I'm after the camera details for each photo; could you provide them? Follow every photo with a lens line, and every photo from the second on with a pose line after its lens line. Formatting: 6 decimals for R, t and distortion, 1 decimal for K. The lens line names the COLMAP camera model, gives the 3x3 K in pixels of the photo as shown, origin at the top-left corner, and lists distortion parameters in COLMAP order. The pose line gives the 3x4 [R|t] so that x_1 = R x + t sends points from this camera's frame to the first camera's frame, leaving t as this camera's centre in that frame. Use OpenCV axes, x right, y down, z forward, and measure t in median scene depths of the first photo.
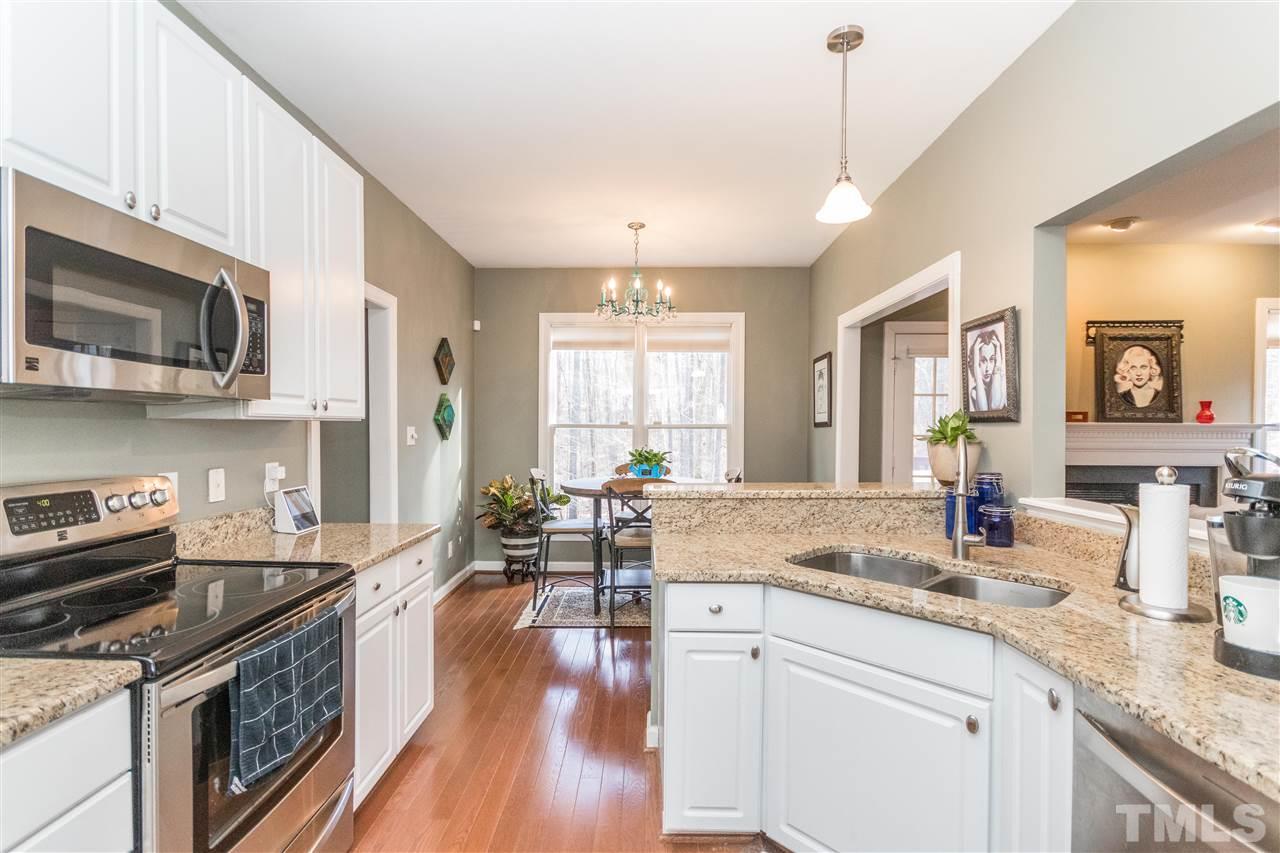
lens RADIAL K [[589.3, 0, 638.2], [0, 589.3, 433.6], [0, 0, 1]] dist [0.002975, 0.000003]
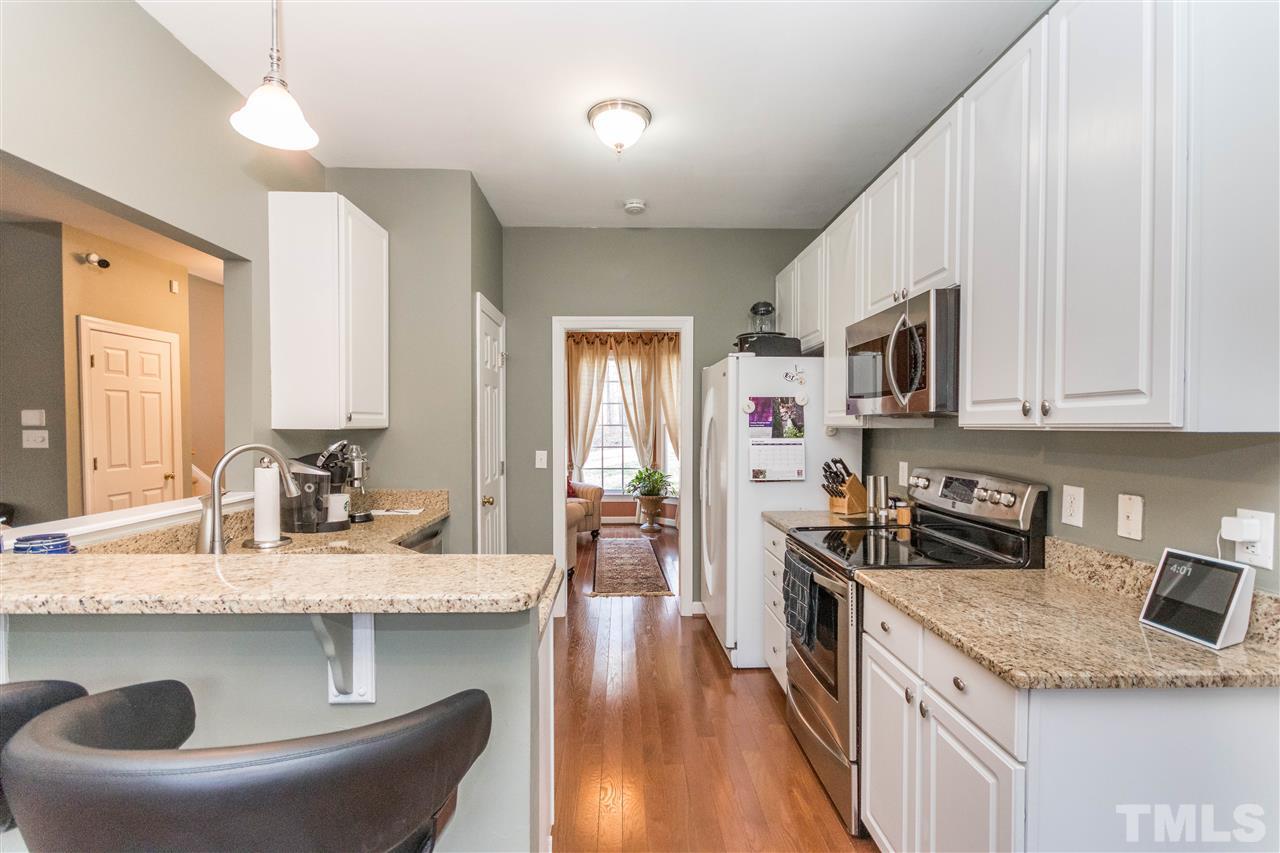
lens RADIAL K [[589.3, 0, 639.7], [0, 589.3, 430.9], [0, 0, 1]] dist [0.002975, 0.000003]
pose [[-0.999036, -0.010022, -0.042743, -0.019113], [-0.010890, 0.999738, 0.020117, -0.012831], [0.042530, 0.020563, -0.998884, 0.694938]]
